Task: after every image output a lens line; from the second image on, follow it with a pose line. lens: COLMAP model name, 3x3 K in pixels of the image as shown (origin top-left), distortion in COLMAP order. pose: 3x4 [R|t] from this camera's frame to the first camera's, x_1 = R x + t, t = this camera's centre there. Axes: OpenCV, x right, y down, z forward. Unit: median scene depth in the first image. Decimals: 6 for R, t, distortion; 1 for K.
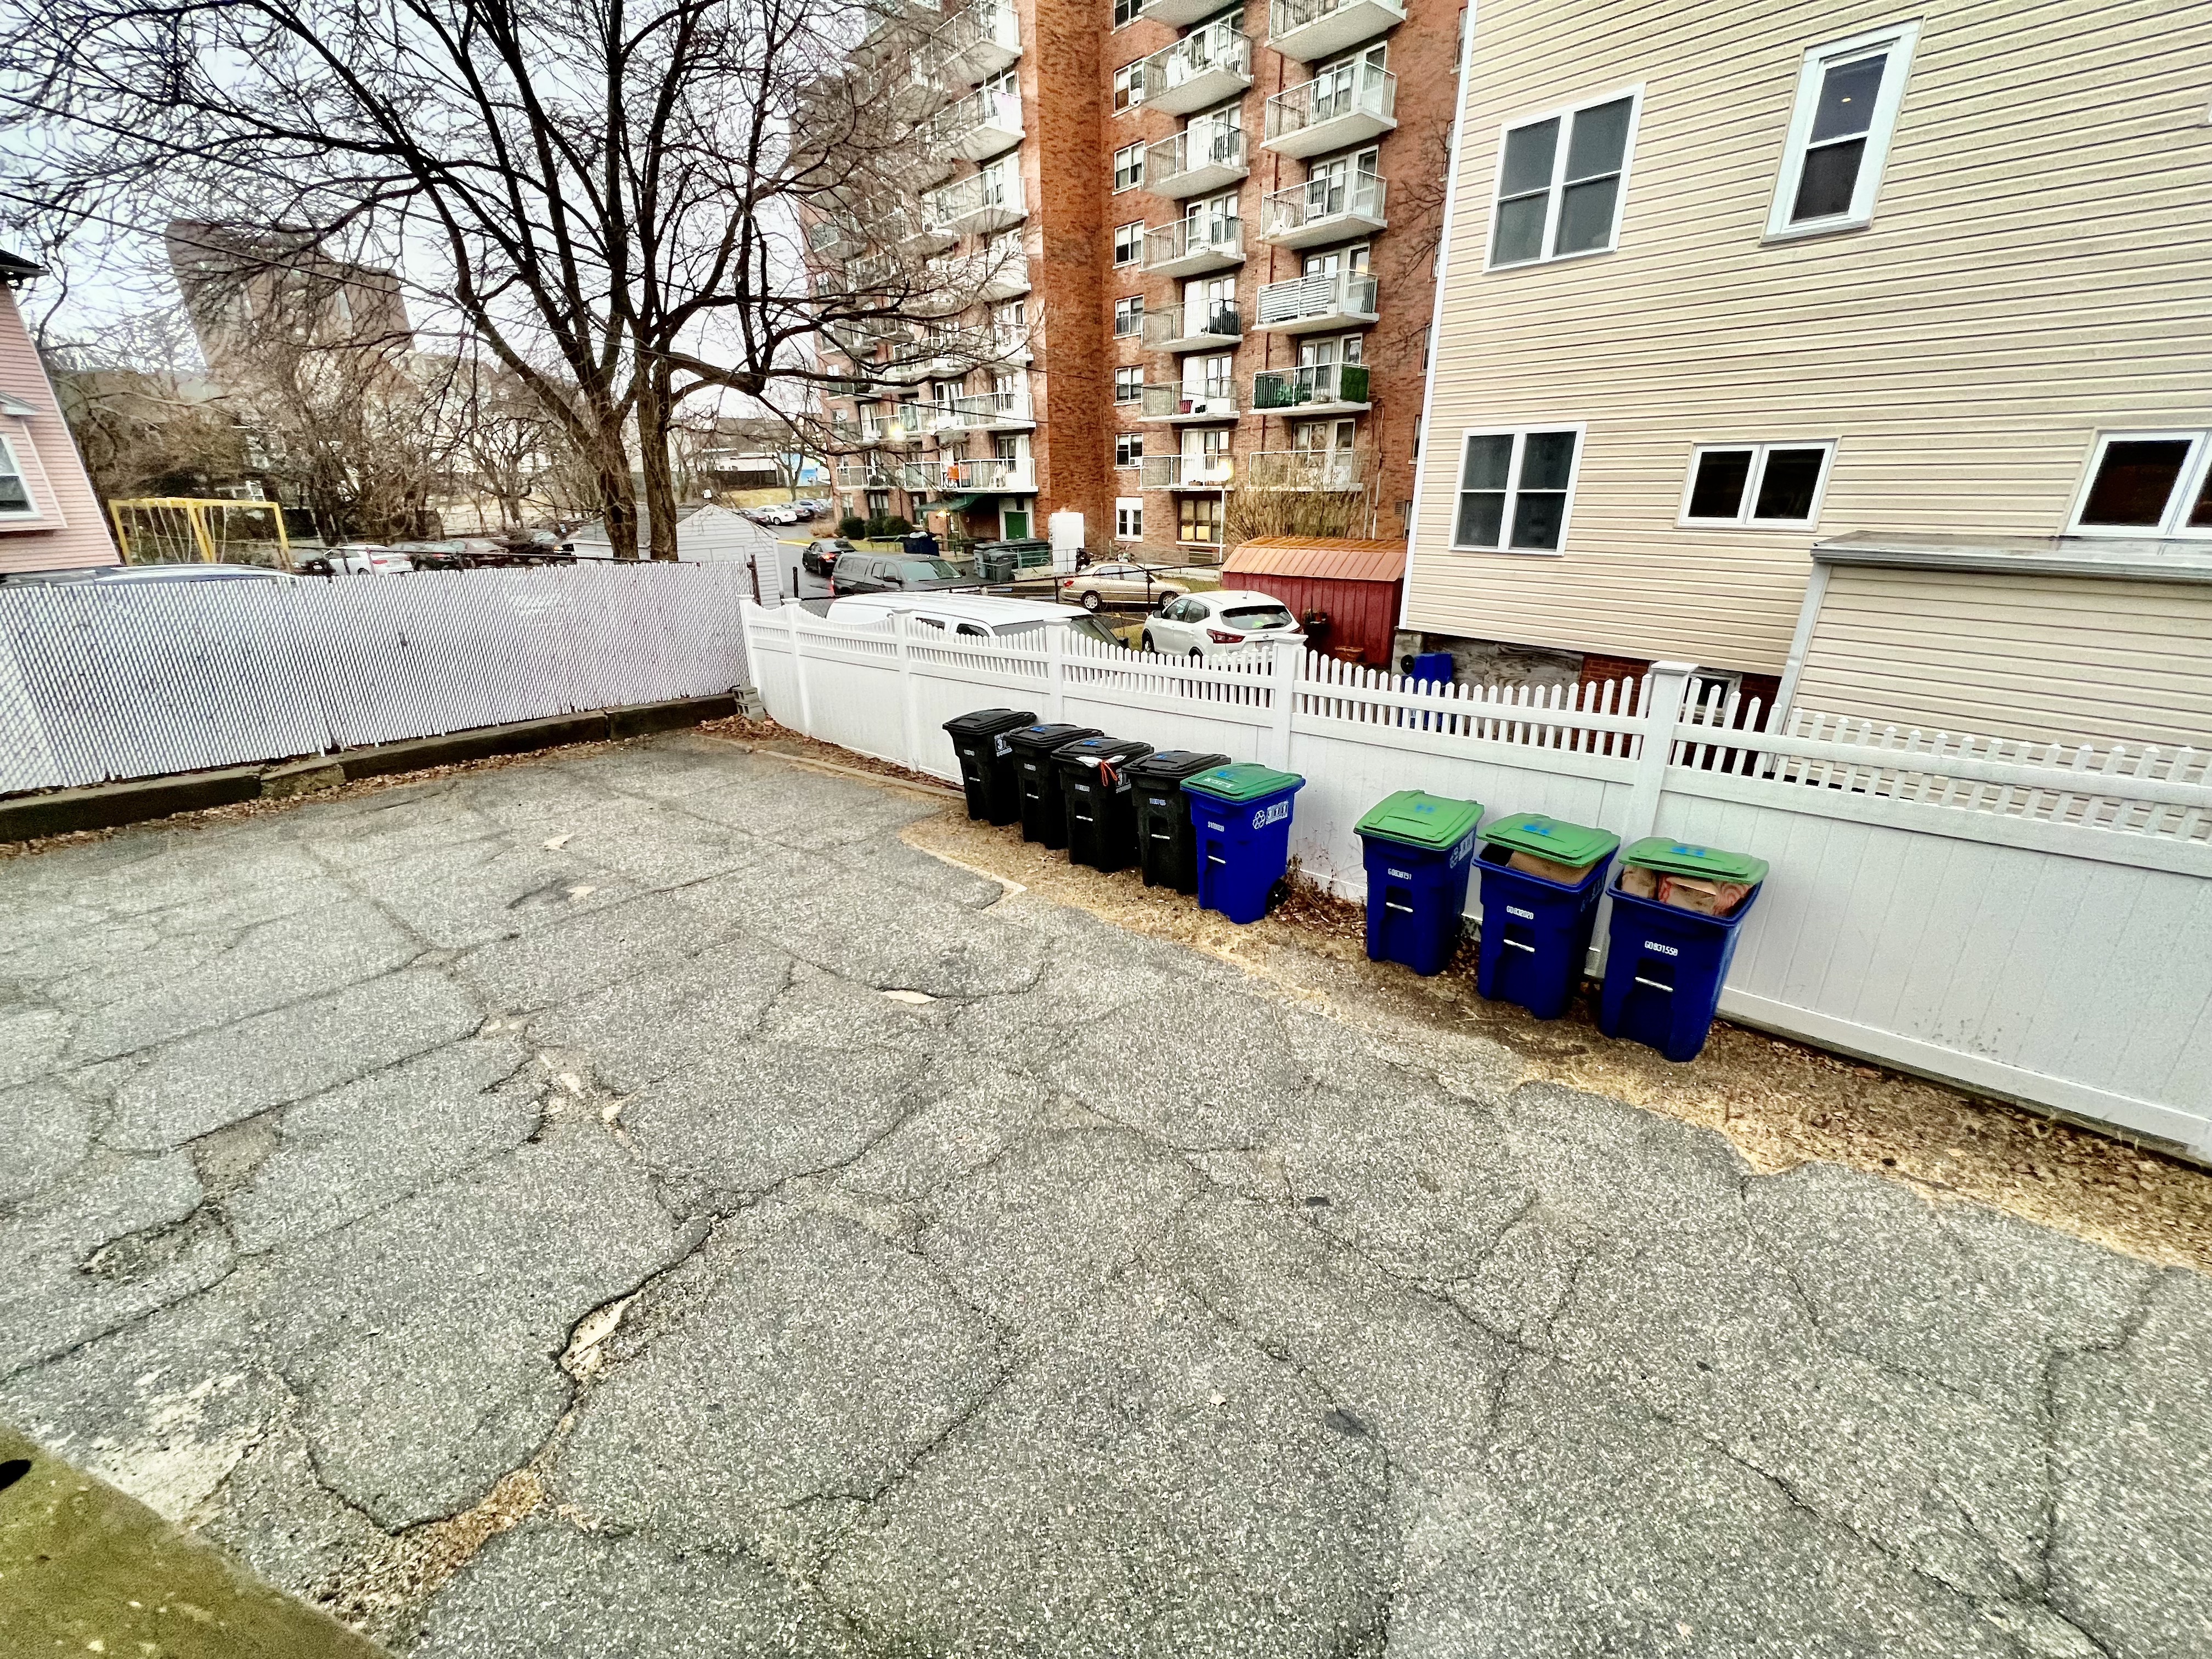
lens RADIAL K [[880.6, 0, 1103.6], [0, 880.6, 825.8], [0, 0, 1]] dist [-0.000417, 0.000519]
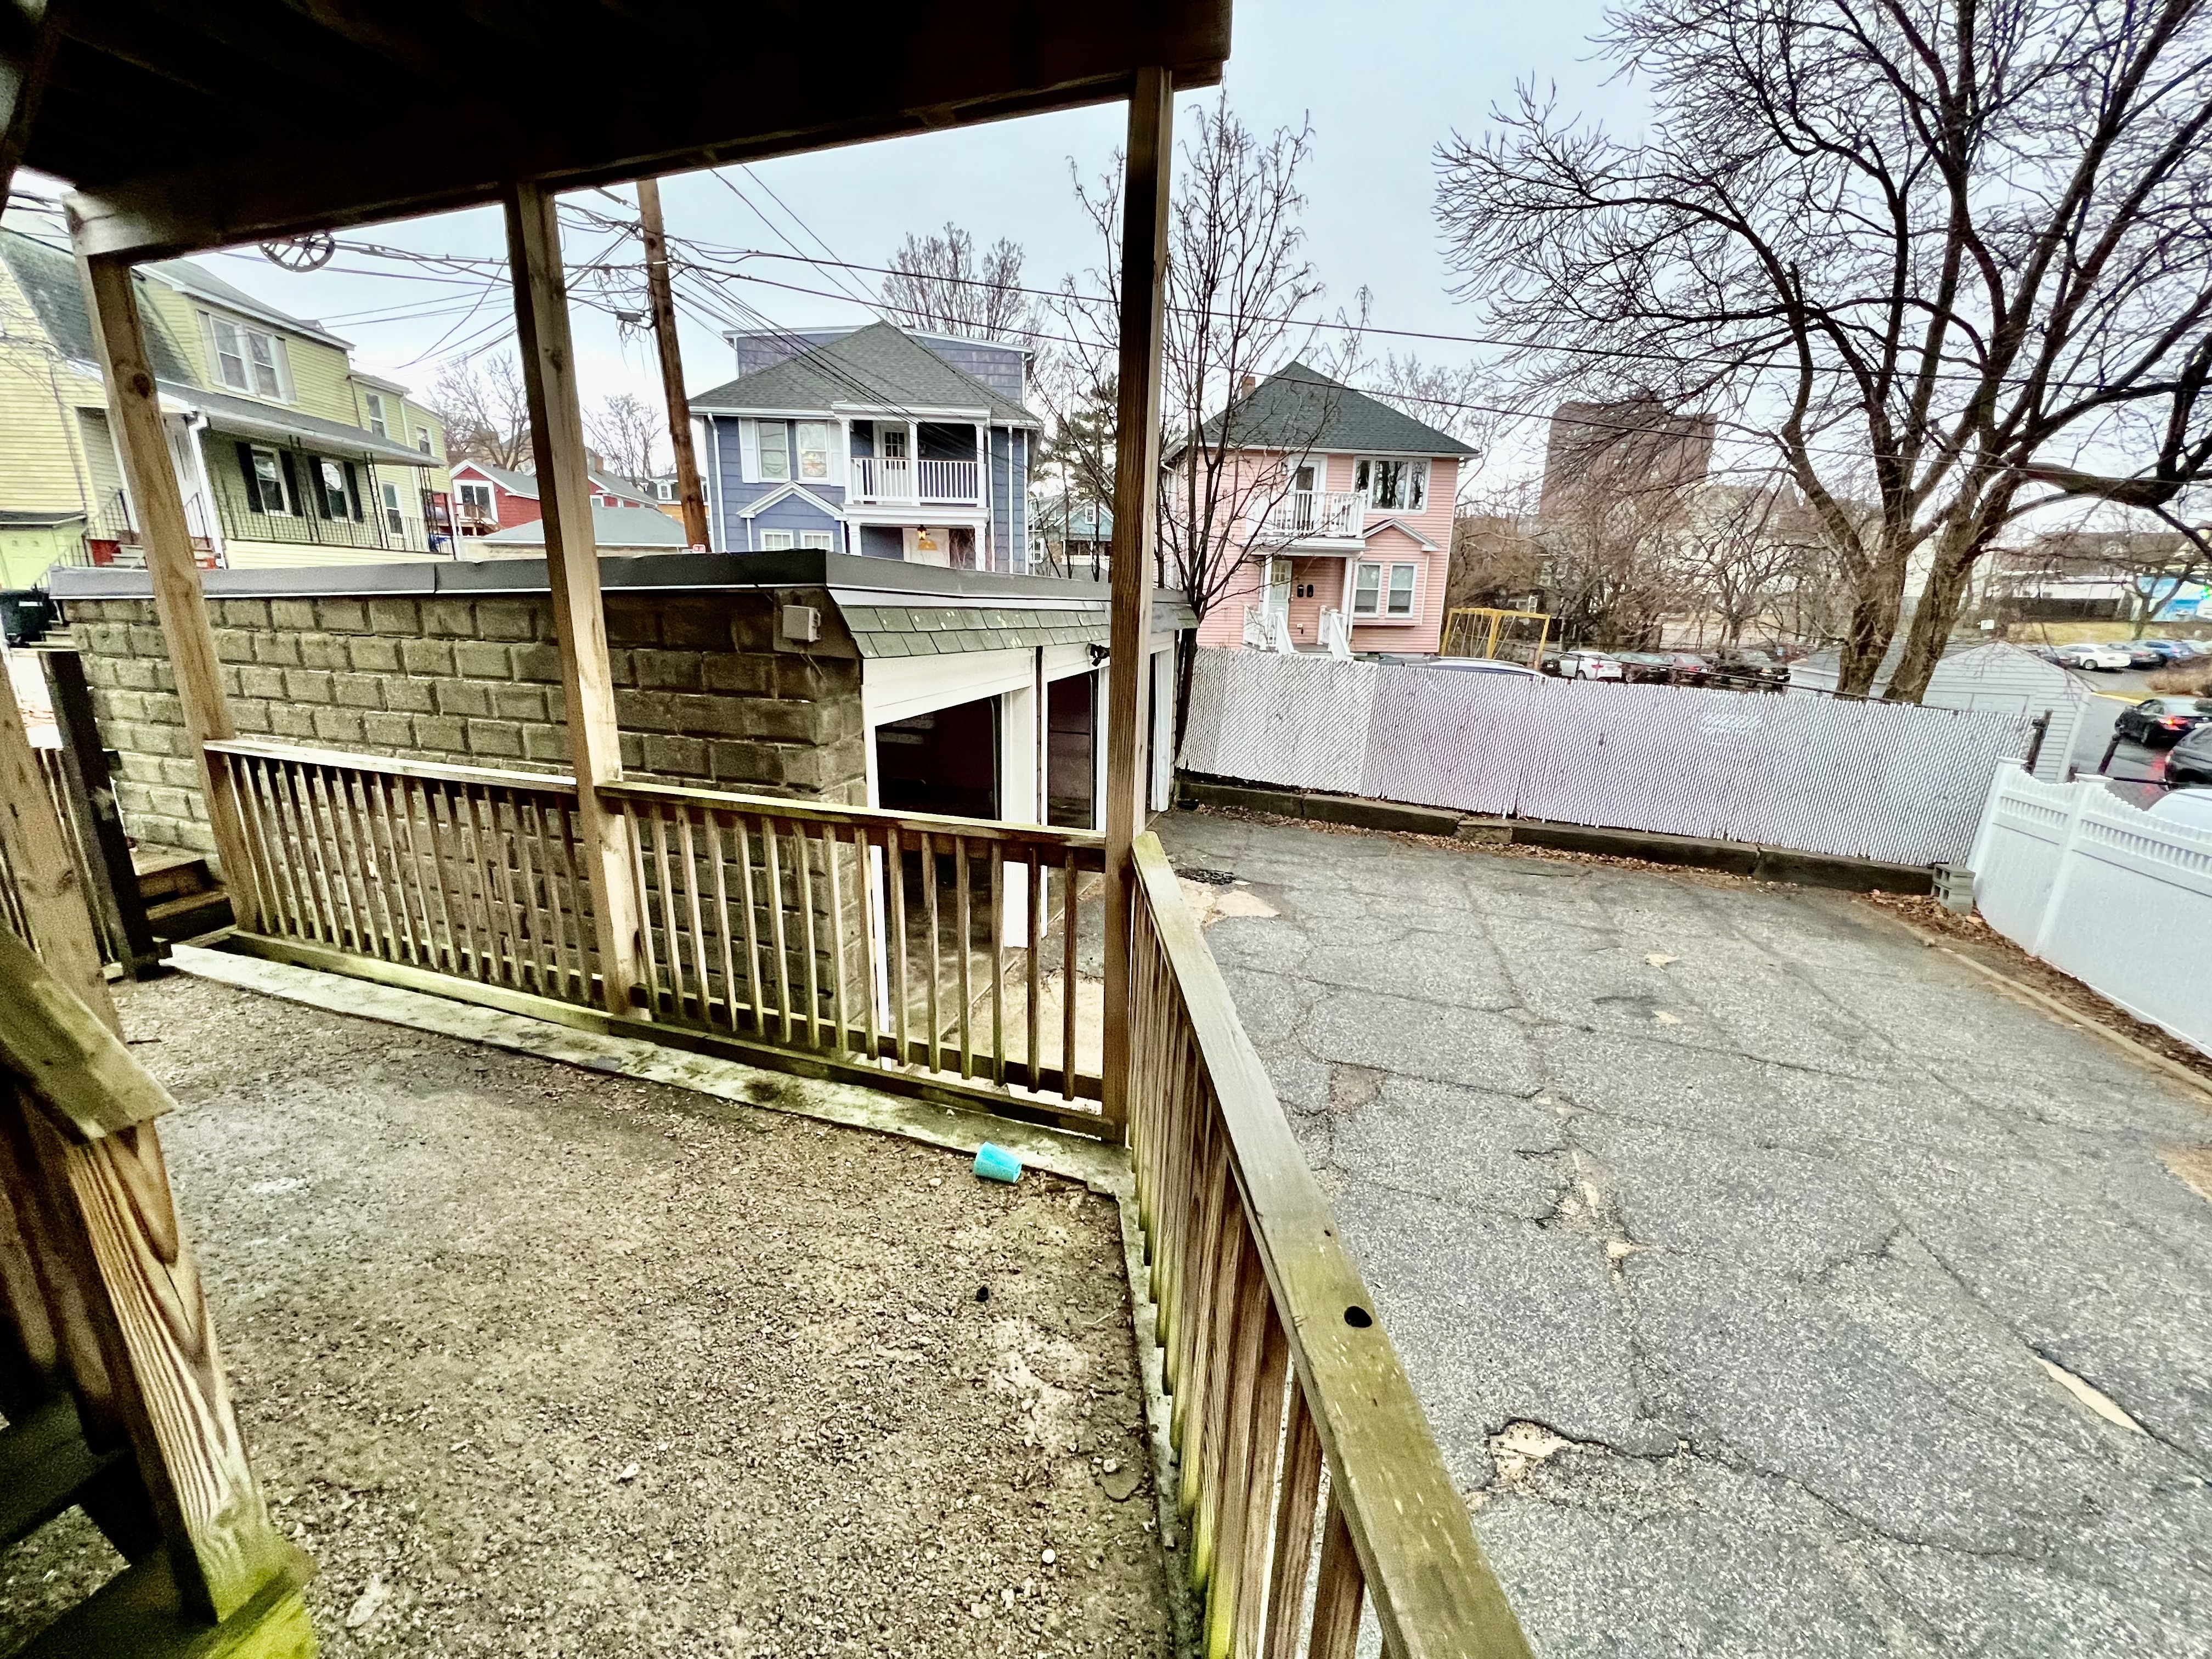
lens RADIAL K [[880.6, 0, 1103.6], [0, 880.6, 825.8], [0, 0, 1]] dist [-0.000417, 0.000519]
pose [[0.396504, 0.258111, -0.881001, -0.026954], [-0.360487, 0.926355, 0.109158, -0.002986], [0.844295, 0.274308, 0.460350, -0.020693]]
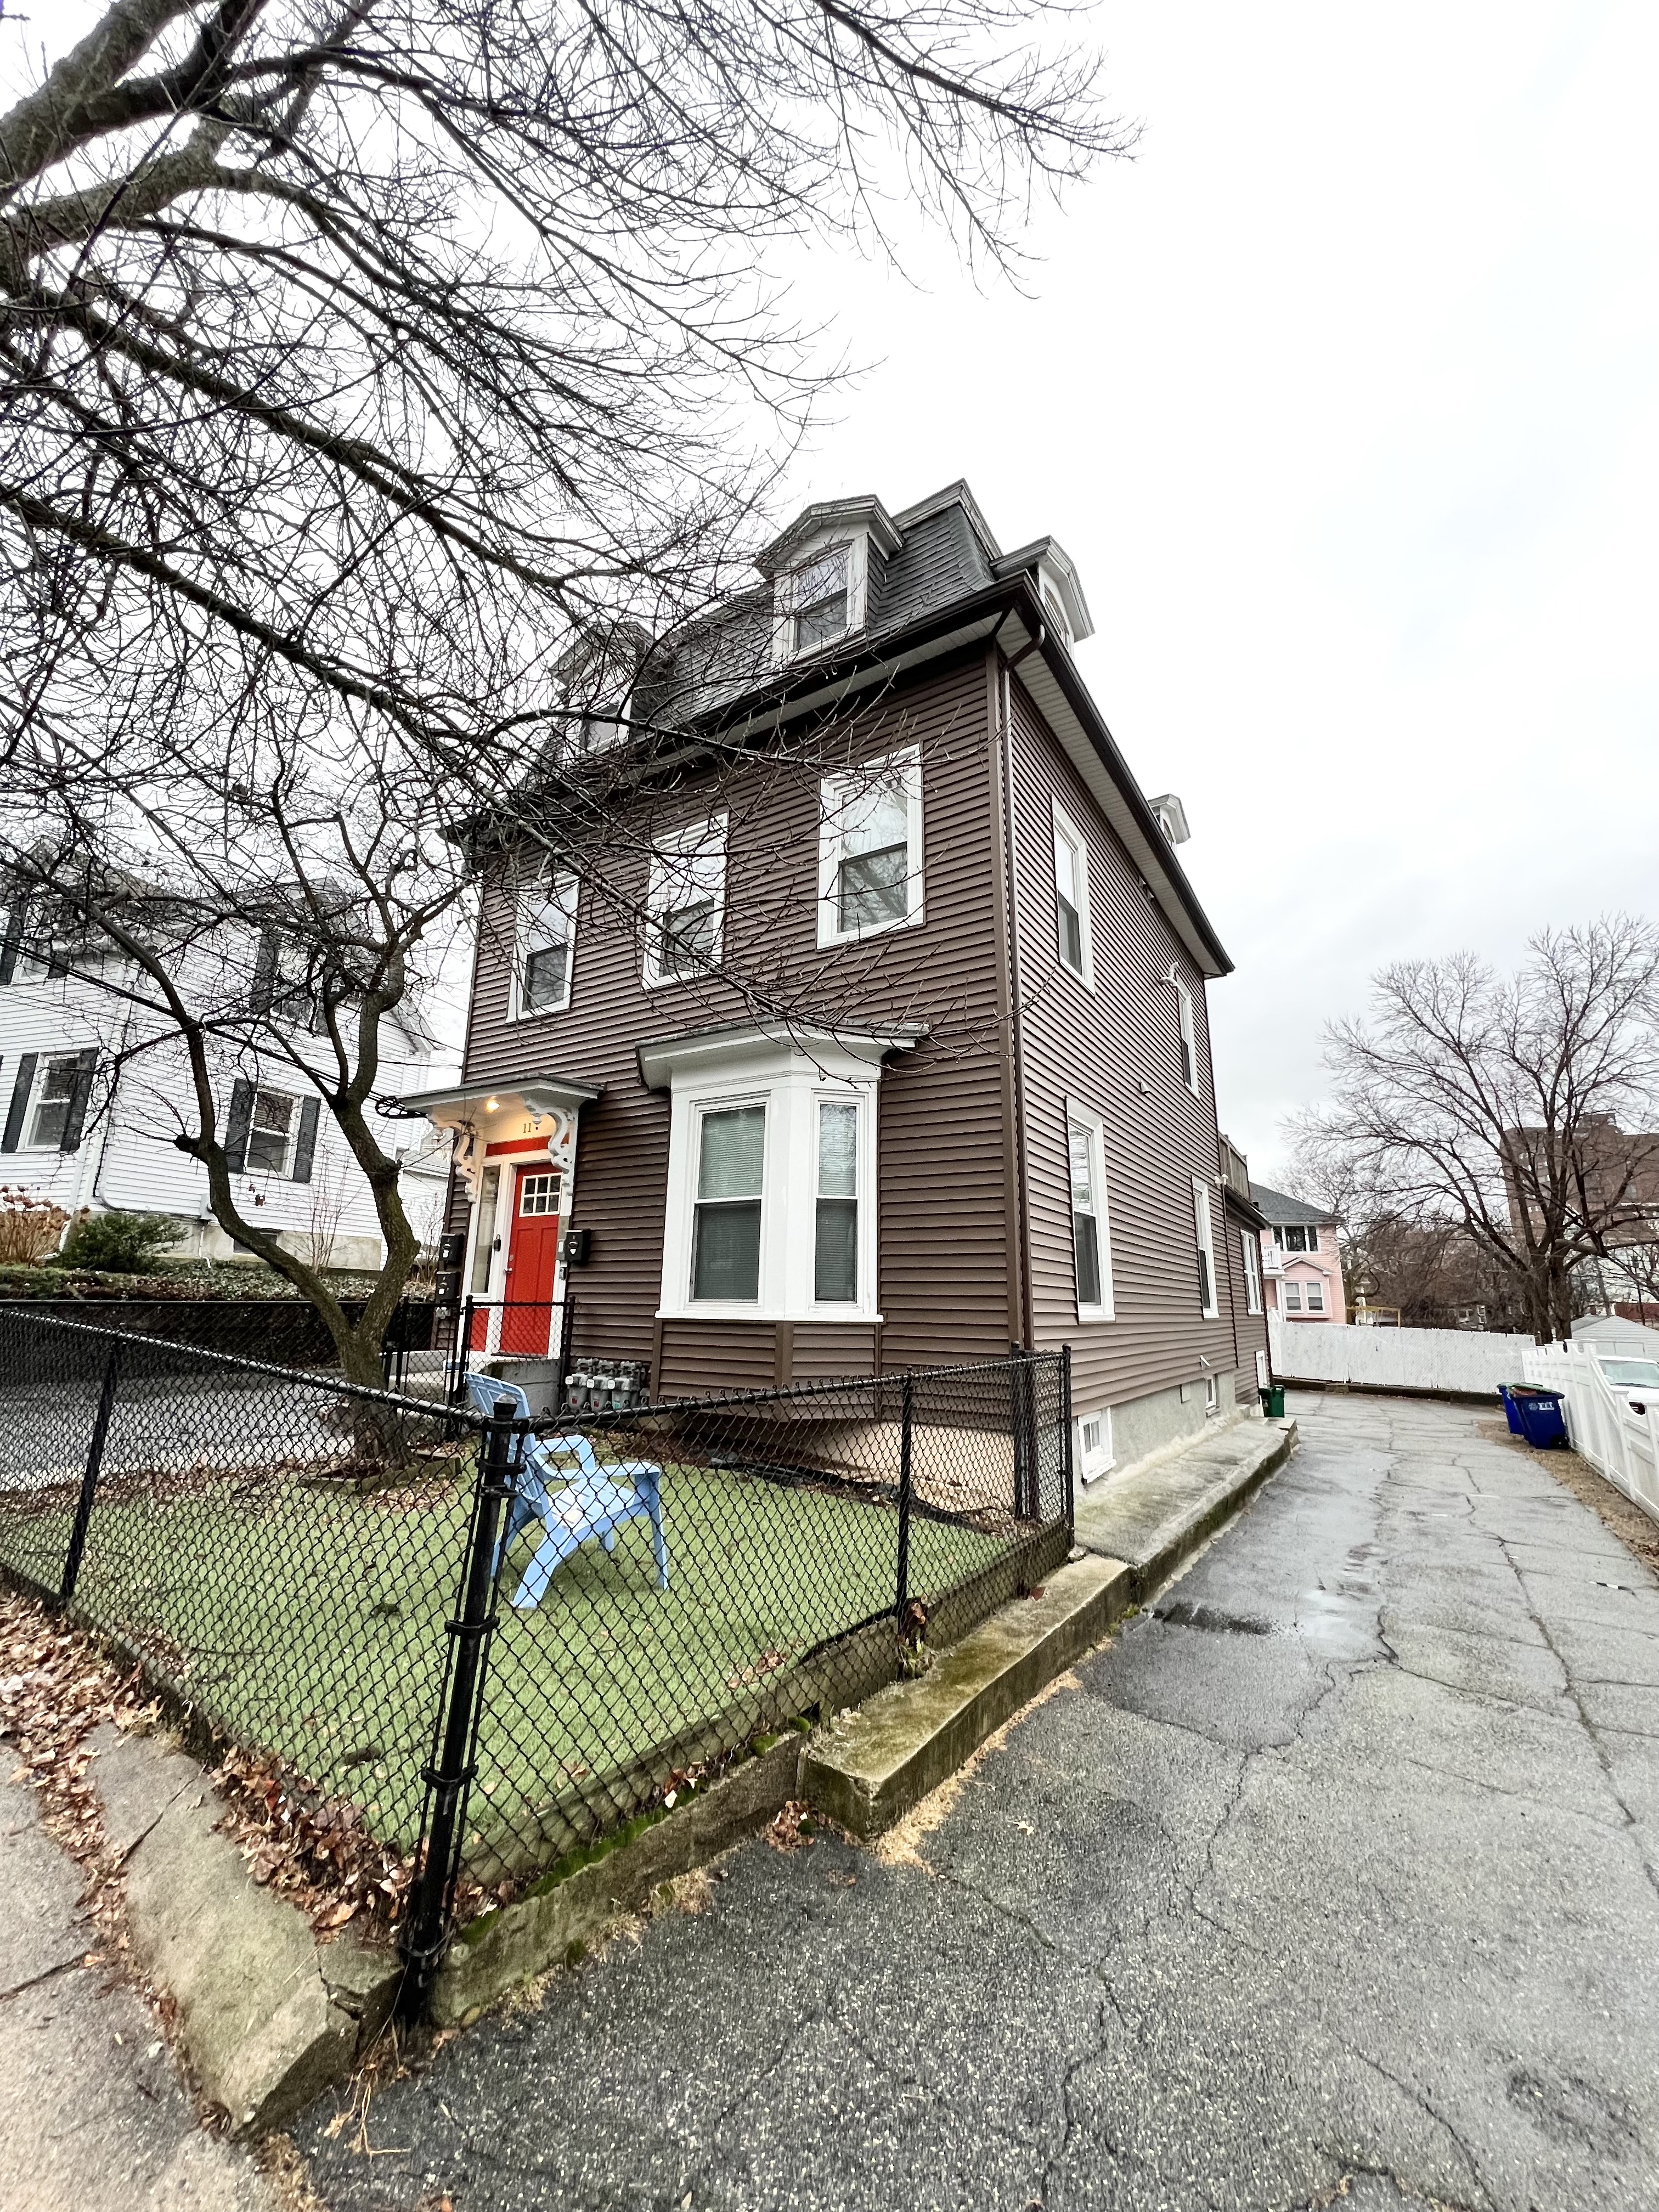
lens RADIAL K [[880.6, 0, 829.5], [0, 880.6, 1106.0], [0, 0, 1]] dist [-0.000417, 0.000519]
pose [[0.159599, -0.205273, -0.965604, 1.577703], [-0.374364, 0.892494, -0.251607, 0.400719], [0.913444, 0.401644, 0.065594, -0.970248]]
